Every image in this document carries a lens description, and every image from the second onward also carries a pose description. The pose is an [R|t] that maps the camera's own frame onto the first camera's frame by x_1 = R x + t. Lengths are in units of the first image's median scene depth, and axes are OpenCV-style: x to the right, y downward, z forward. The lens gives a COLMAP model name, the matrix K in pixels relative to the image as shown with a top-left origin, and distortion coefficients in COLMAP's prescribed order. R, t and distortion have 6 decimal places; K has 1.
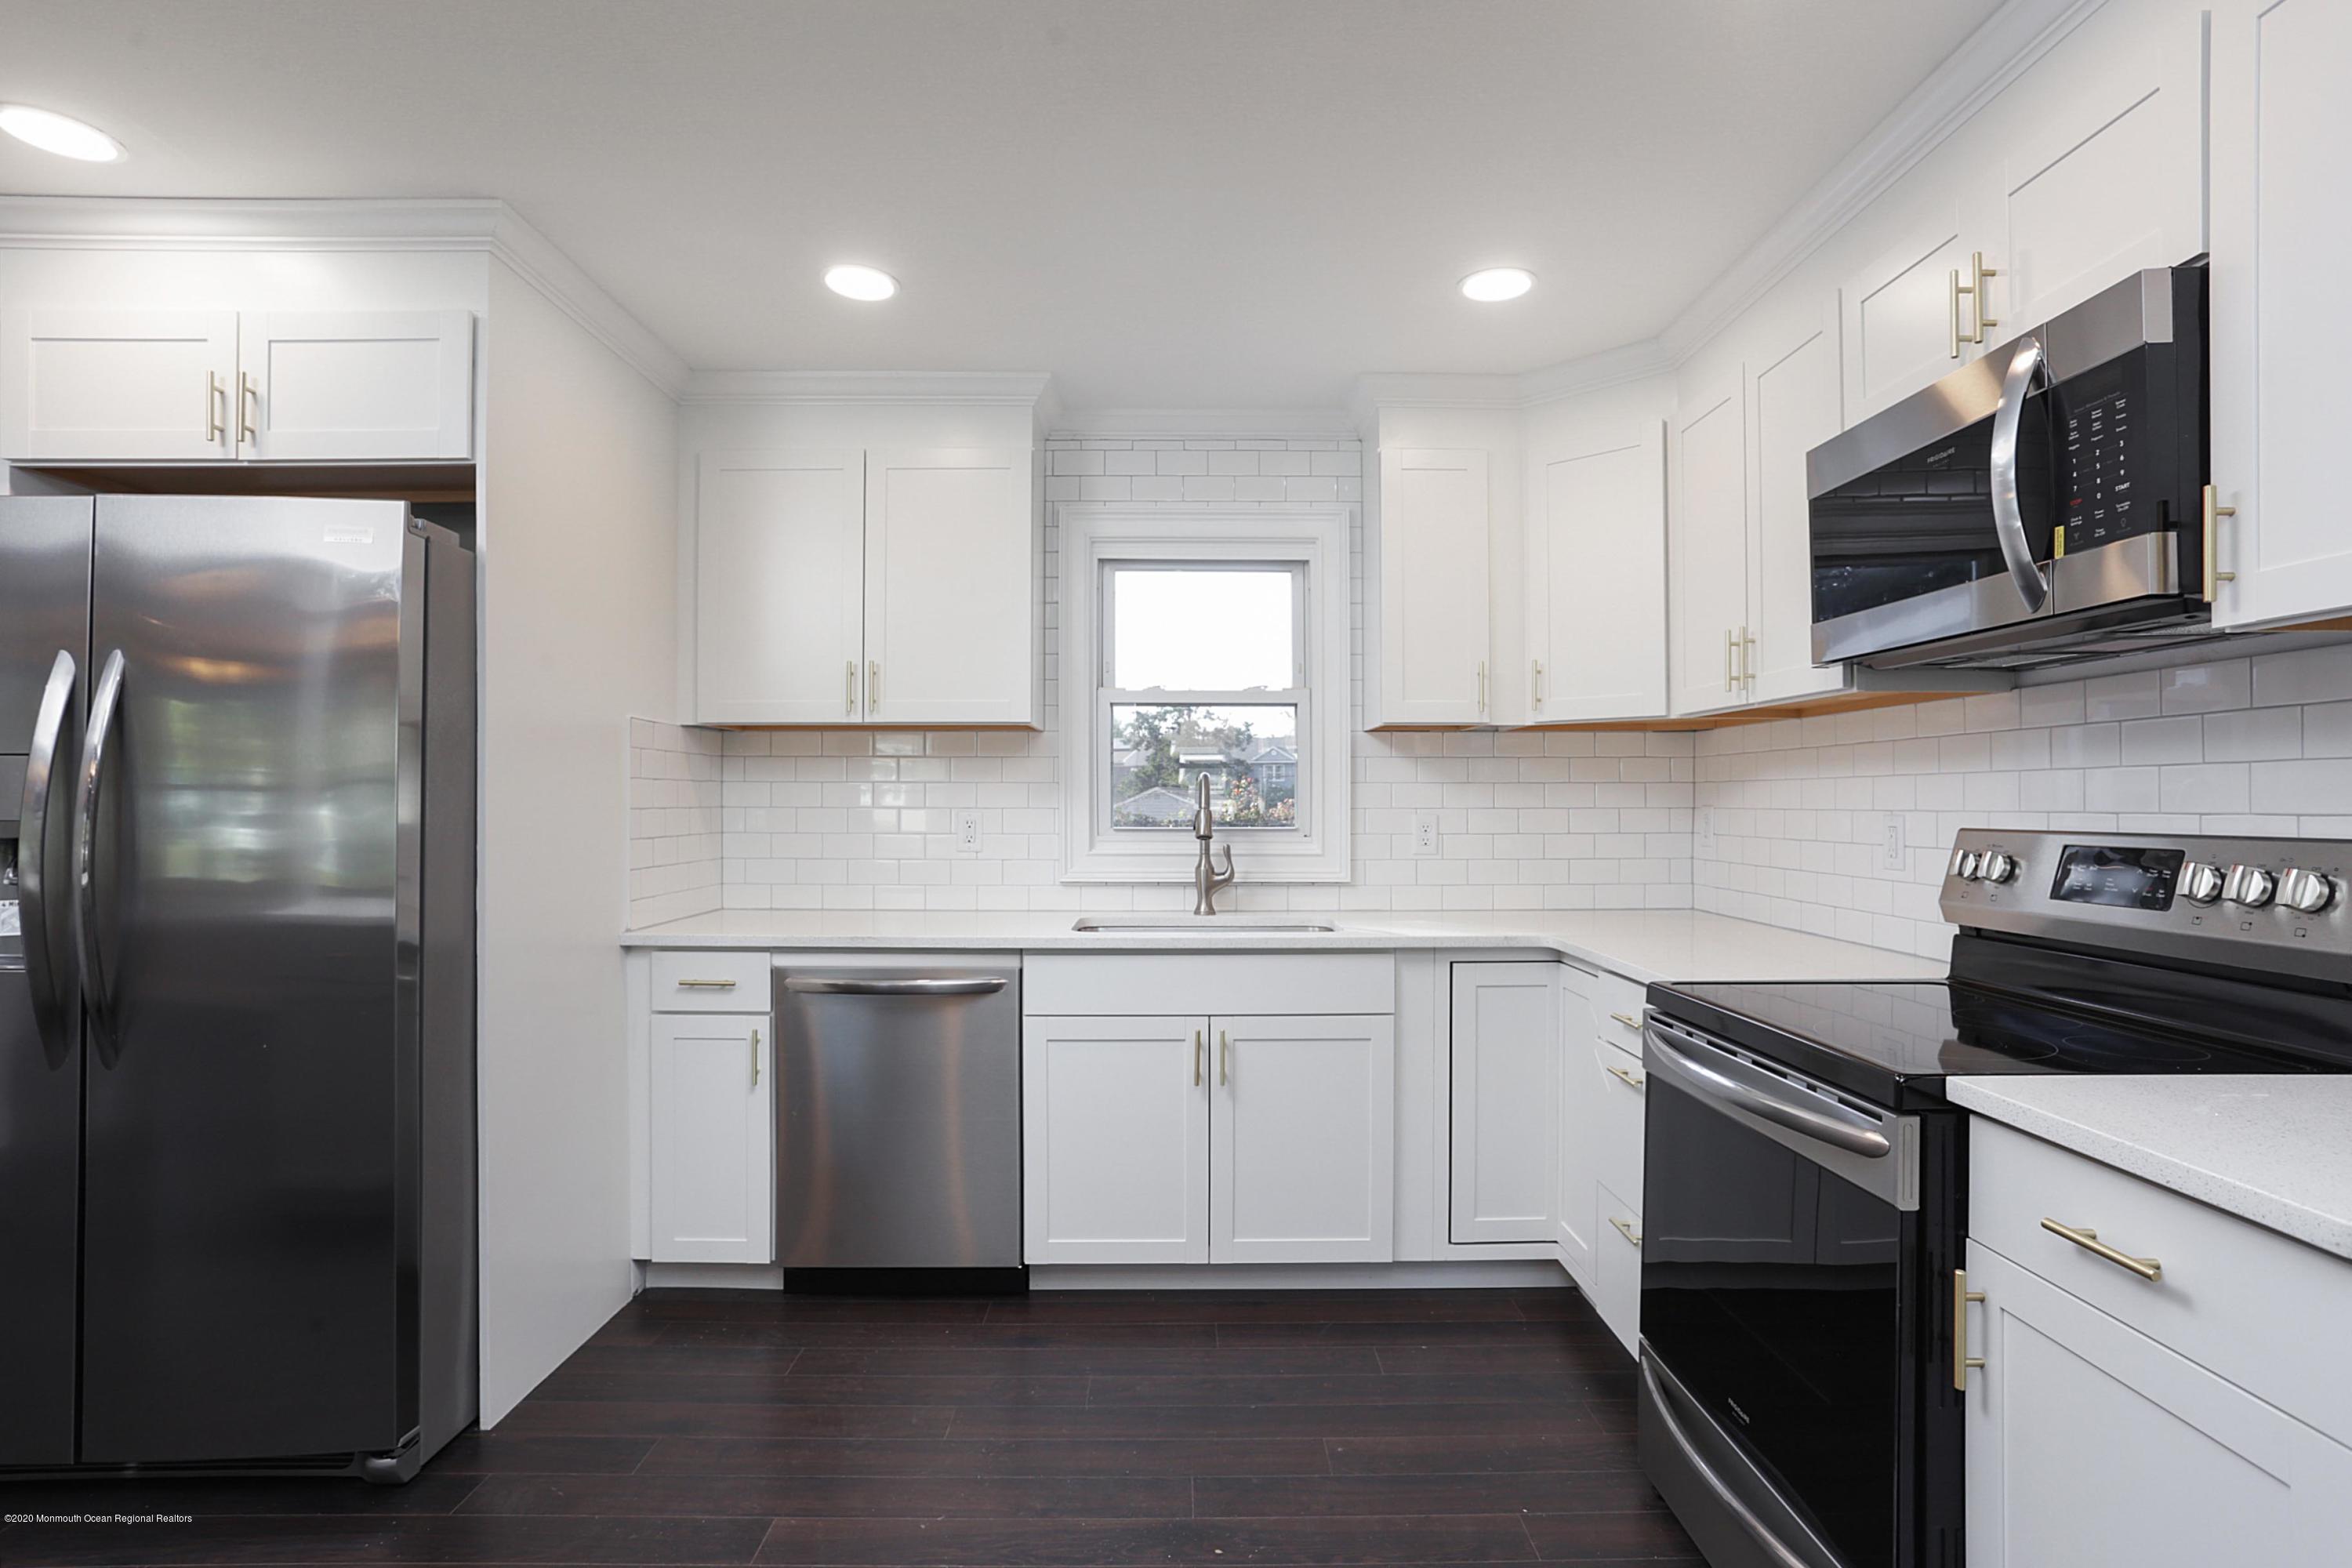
lens RADIAL K [[1200.8, 0, 1166.2], [0, 1200.8, 791.5], [0, 0, 1]] dist [-0.000258, 0.000336]
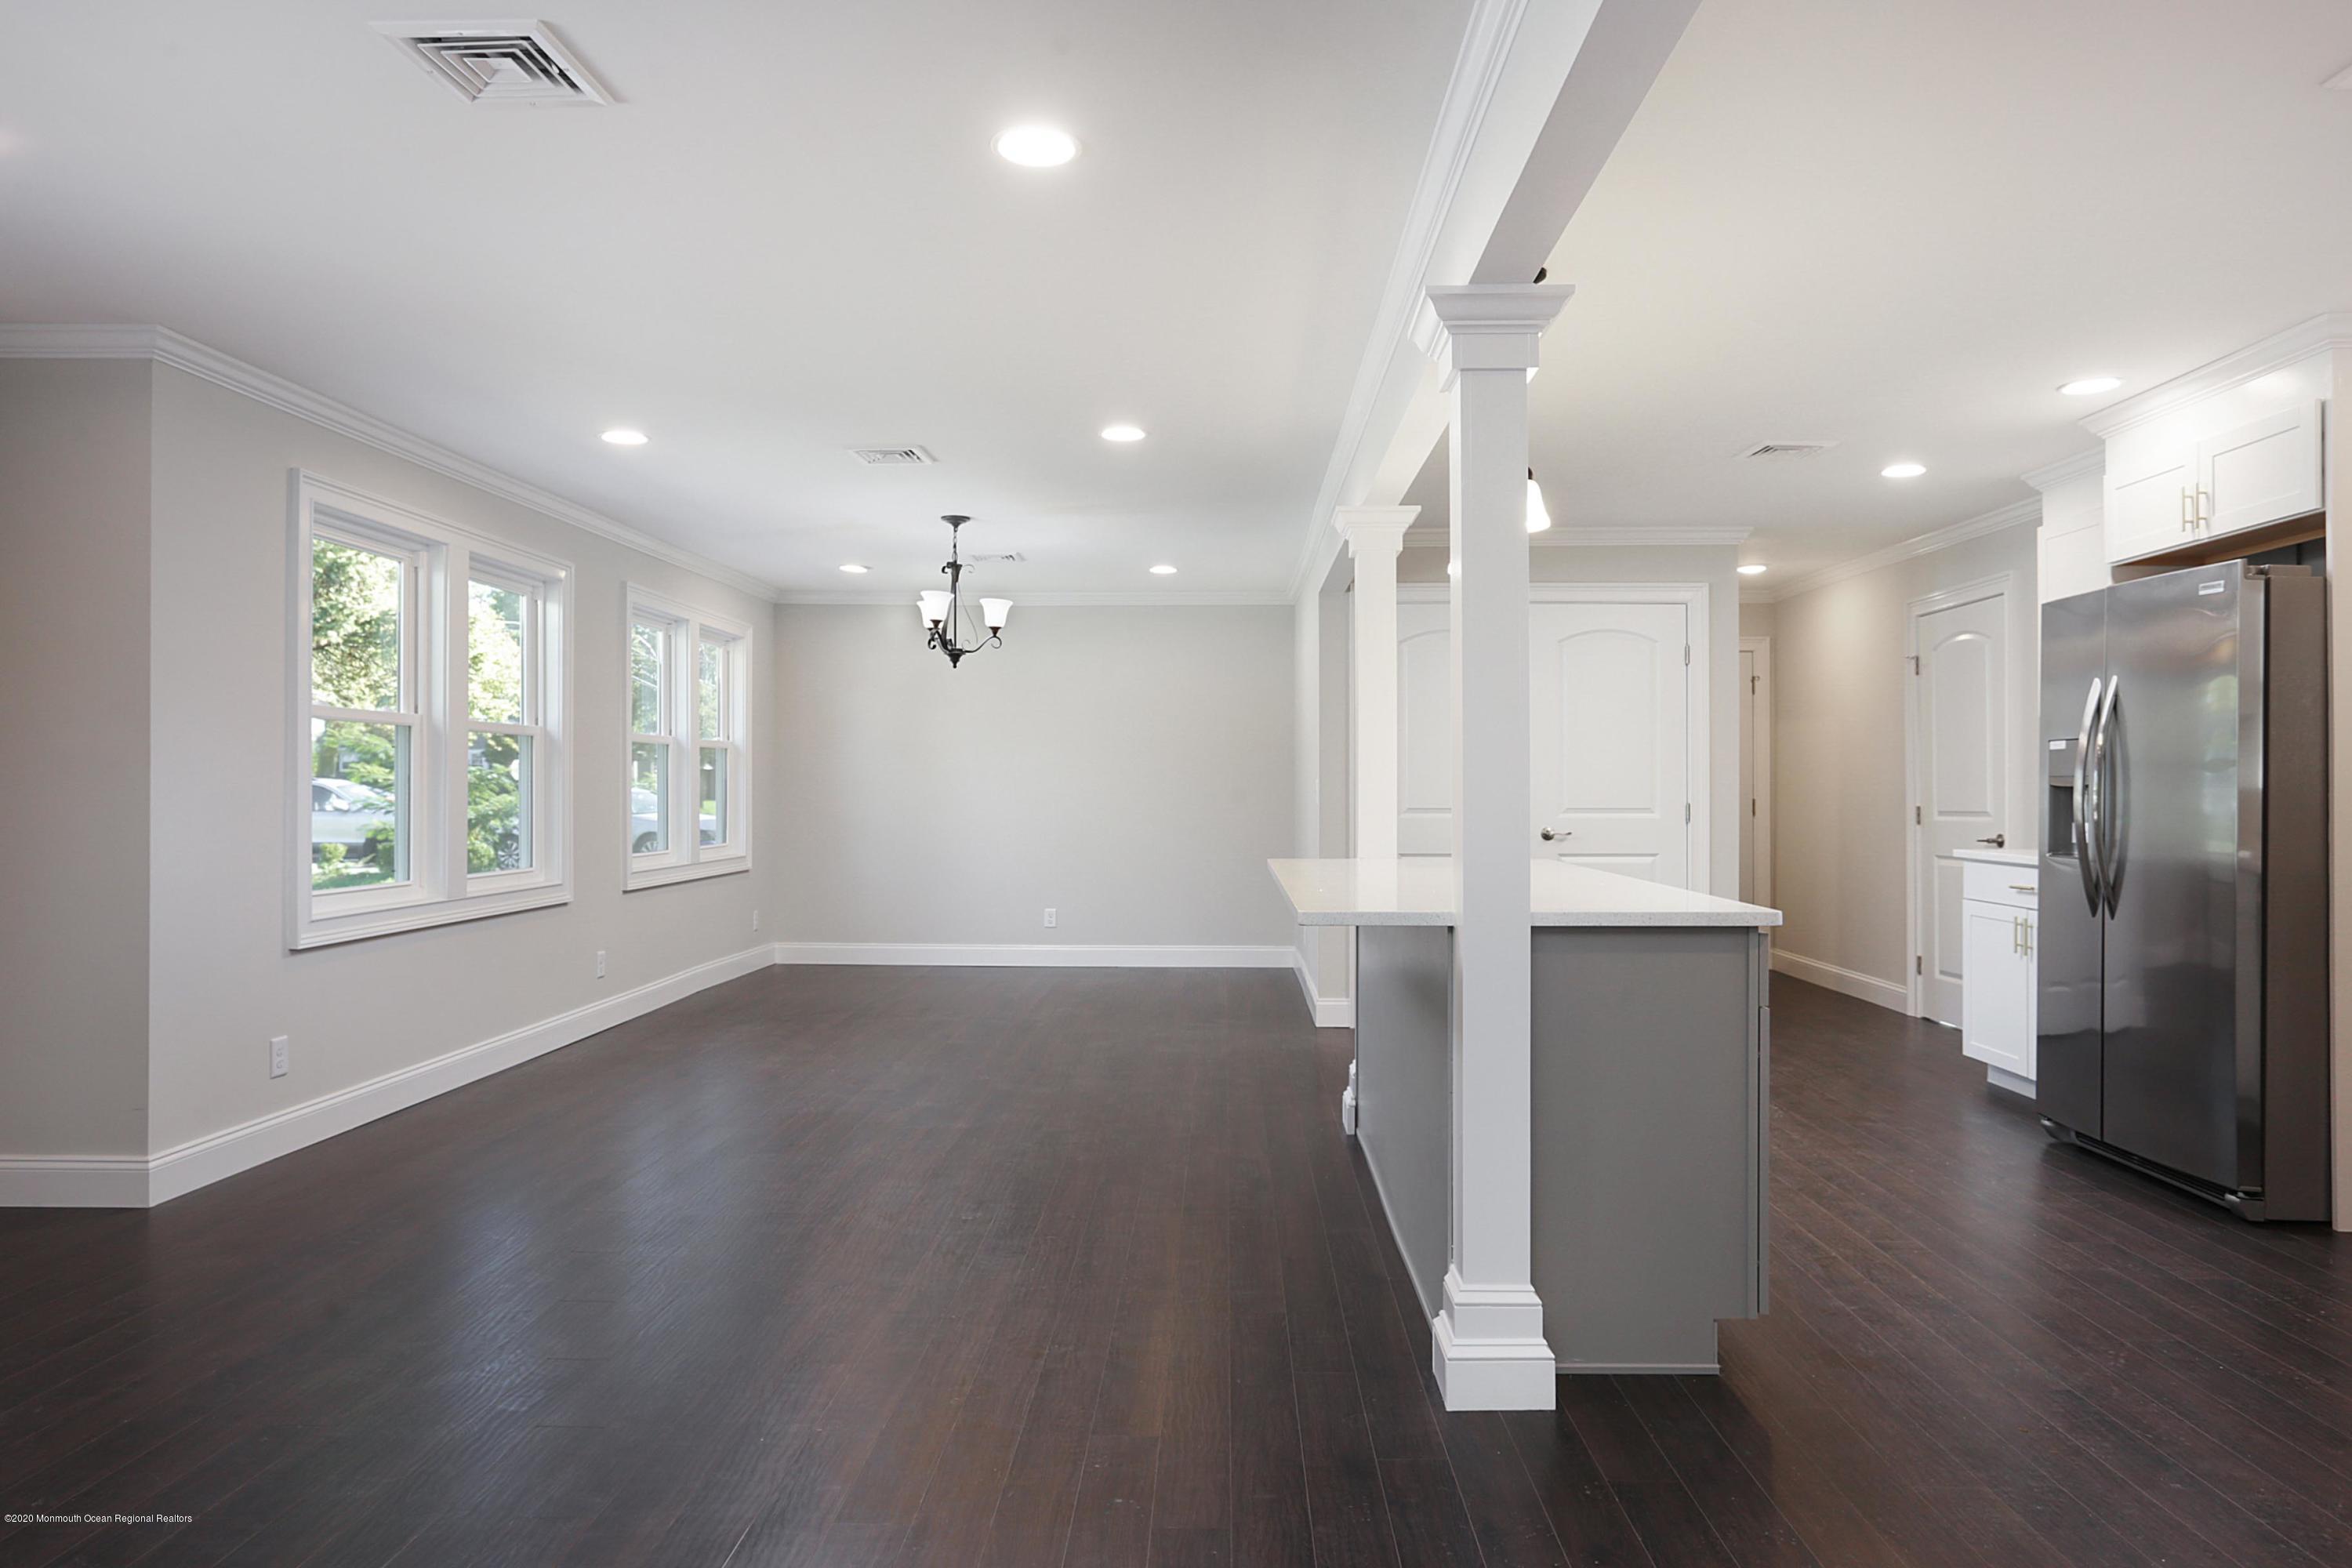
lens RADIAL K [[1439.1, 0, 1176.0], [0, 1439.1, 784.0], [0, 0, 1]] dist [-0.011270, 0.002796]
pose [[-0.018059, -0.006508, -0.999816, 0.839319], [0.002365, 0.999976, -0.006551, 0.034230], [0.999834, -0.002482, -0.018043, -0.210343]]
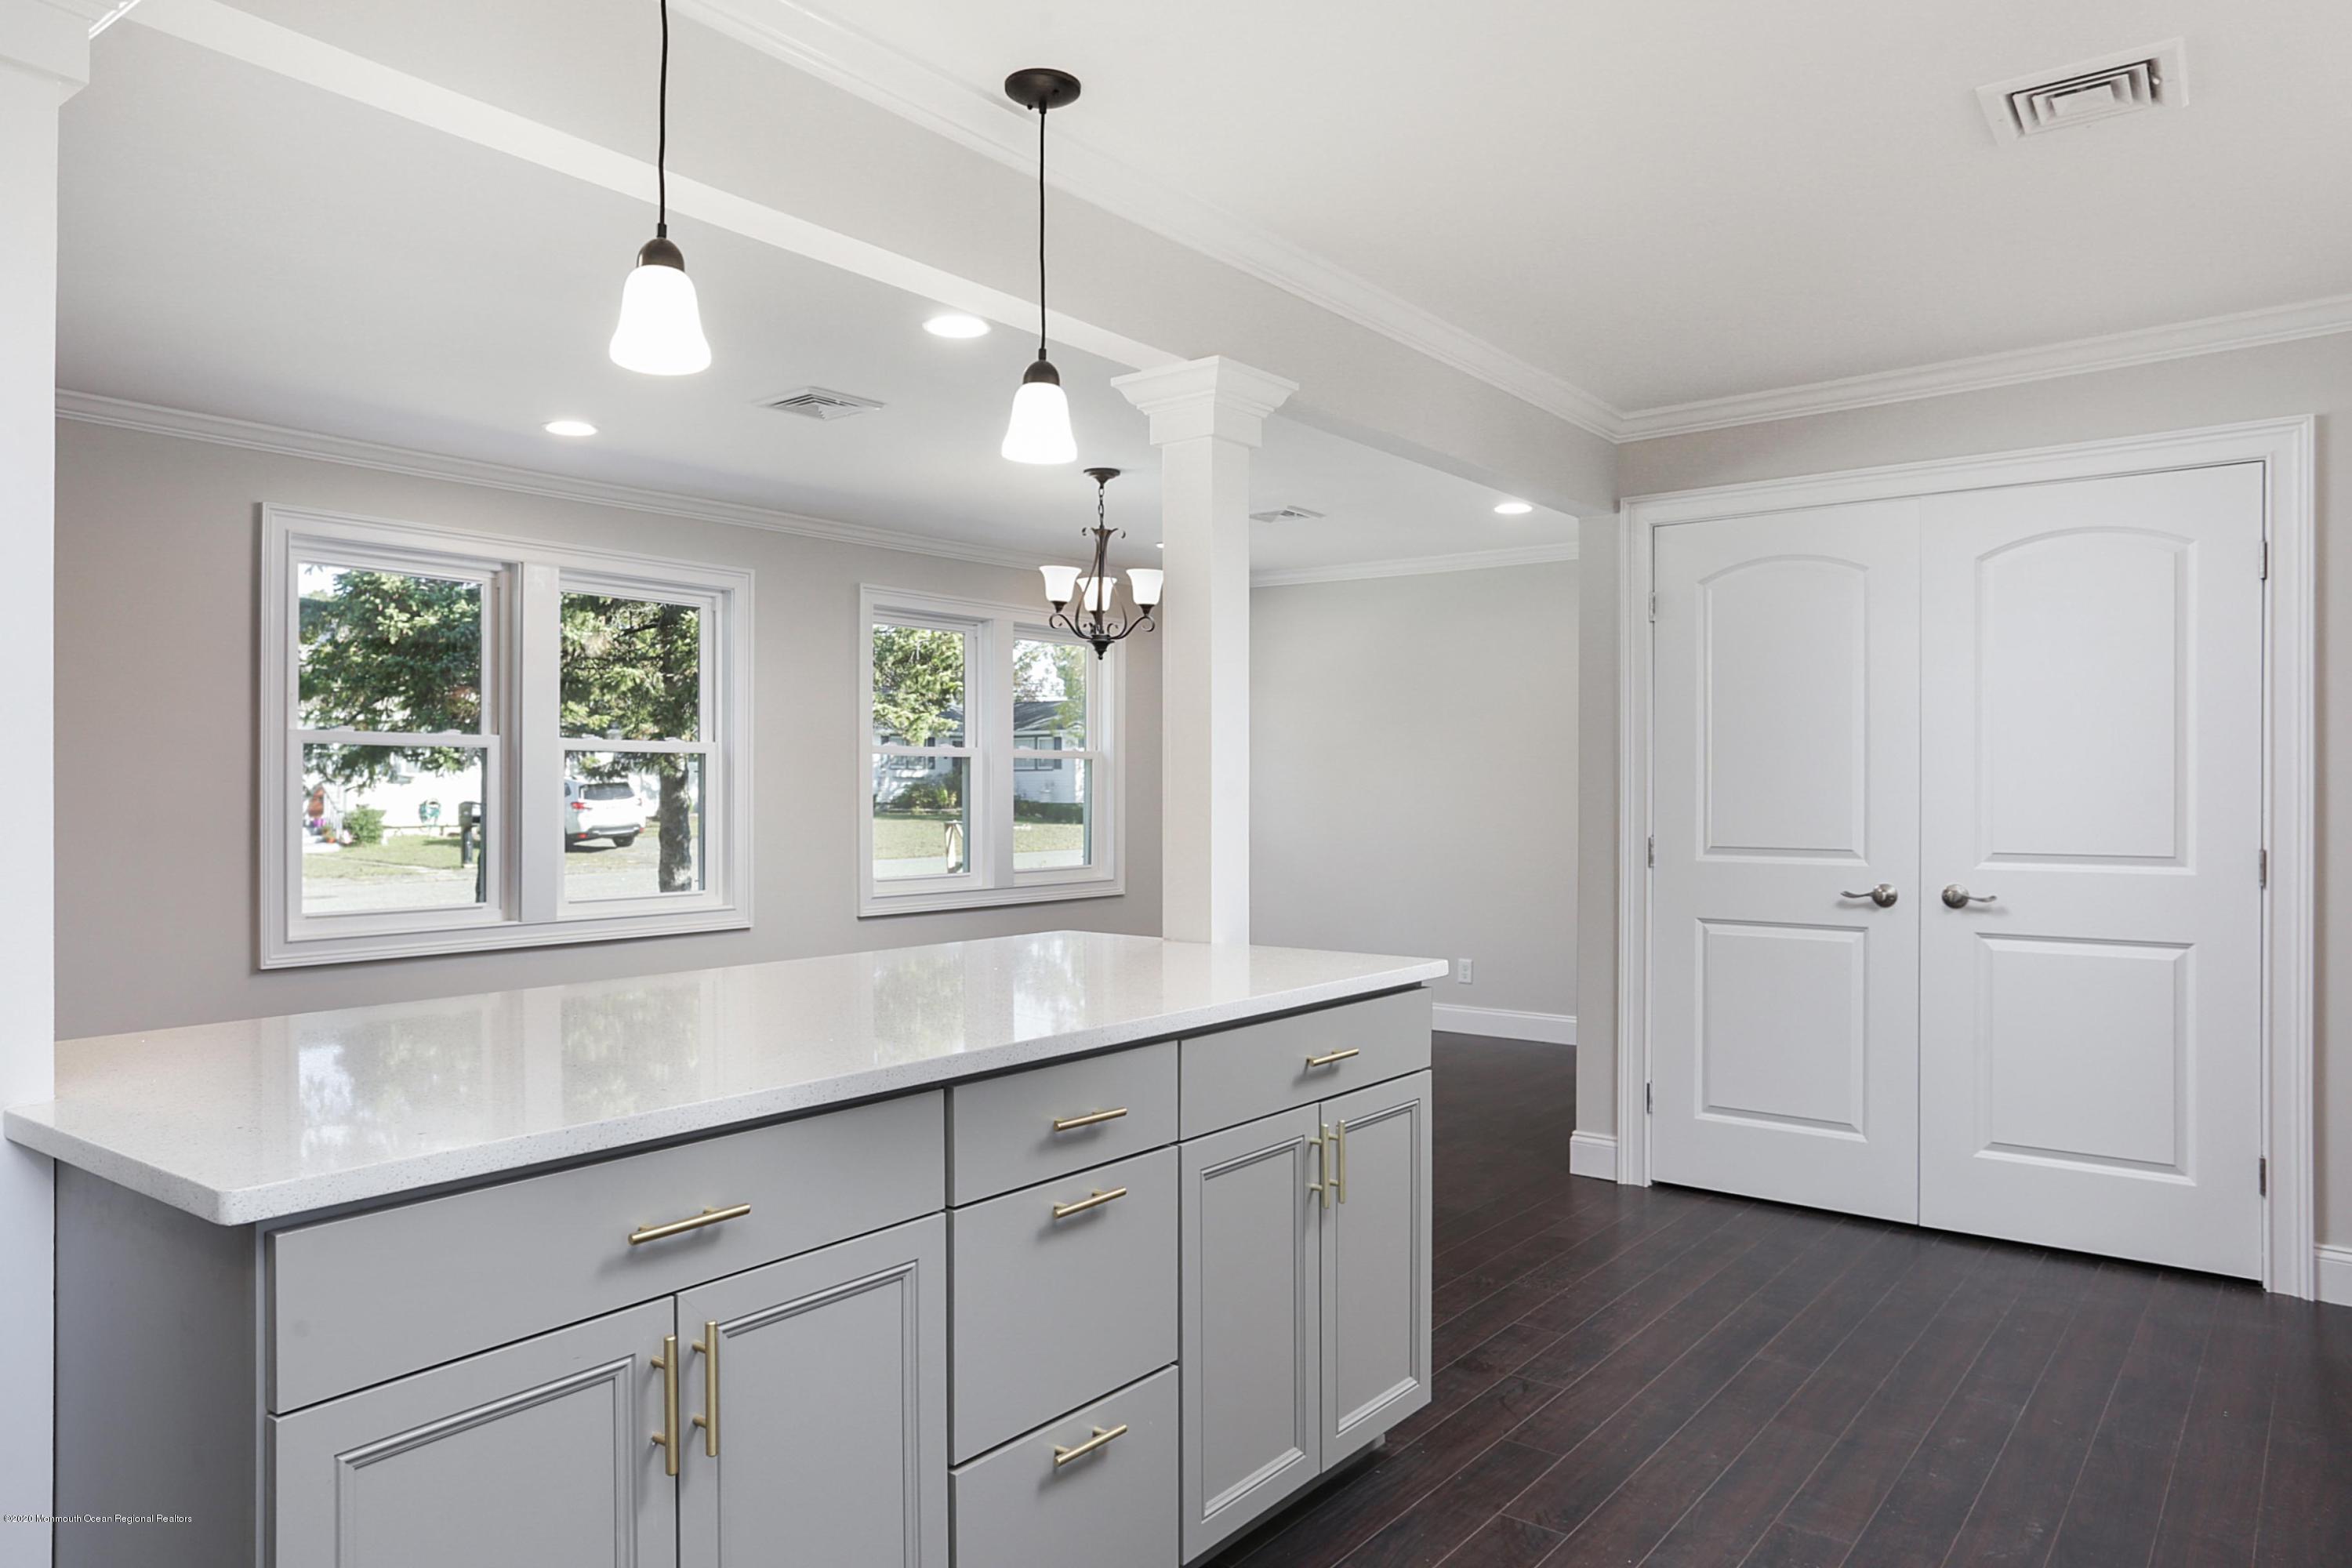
lens RADIAL K [[1539.1, 0, 1171.6], [0, 1539.1, 800.4], [0, 0, 1]] dist [0.012197, 0.001016]
pose [[-0.604051, 0.001824, -0.796943, 0.076170], [-0.000703, 0.999996, 0.002821, 0.007580], [0.796945, 0.002264, -0.604047, 0.639261]]
